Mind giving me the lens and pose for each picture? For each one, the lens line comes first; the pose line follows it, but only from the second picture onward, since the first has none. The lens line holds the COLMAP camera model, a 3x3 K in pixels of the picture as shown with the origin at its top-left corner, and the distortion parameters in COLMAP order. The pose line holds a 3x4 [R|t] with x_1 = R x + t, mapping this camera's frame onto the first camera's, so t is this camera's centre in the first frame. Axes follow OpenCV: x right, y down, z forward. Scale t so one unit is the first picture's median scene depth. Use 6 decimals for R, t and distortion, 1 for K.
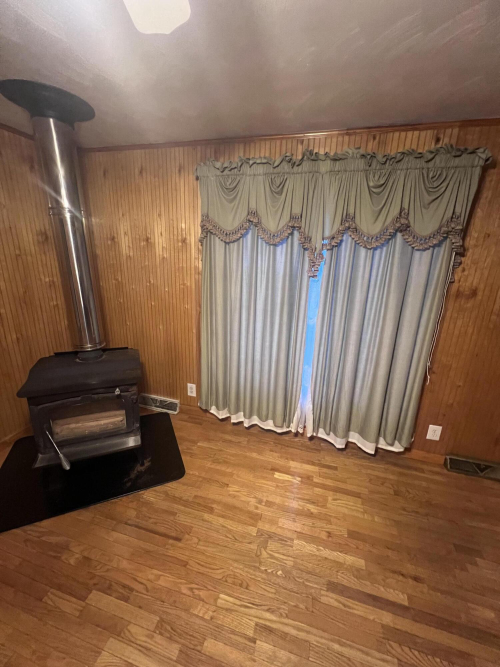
lens RADIAL K [[264.7, 0, 250.3], [0, 264.7, 330.6], [0, 0, 1]] dist [-0.011630, -0.000264]
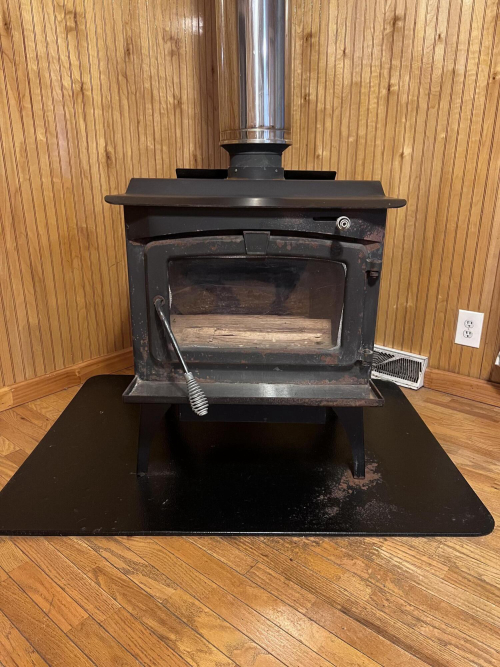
lens RADIAL K [[505.4, 0, 250.0], [0, 505.4, 333.5], [0, 0, 1]] dist [-0.009323, -0.004478]
pose [[0.905977, 0.102523, -0.410725, -0.284736], [-0.083045, 0.994421, 0.065040, 0.286981], [0.415102, -0.024816, 0.909436, 0.312404]]
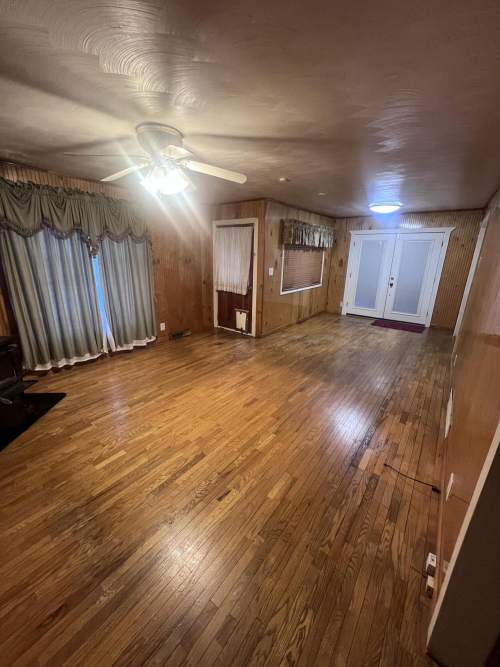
lens RADIAL K [[264.7, 0, 250.3], [0, 264.7, 330.6], [0, 0, 1]] dist [-0.011630, -0.000264]
pose [[0.365560, -0.290278, 0.884367, -1.073390], [0.244016, 0.946783, 0.209899, 0.144865], [-0.898233, 0.139068, 0.416938, -0.614574]]
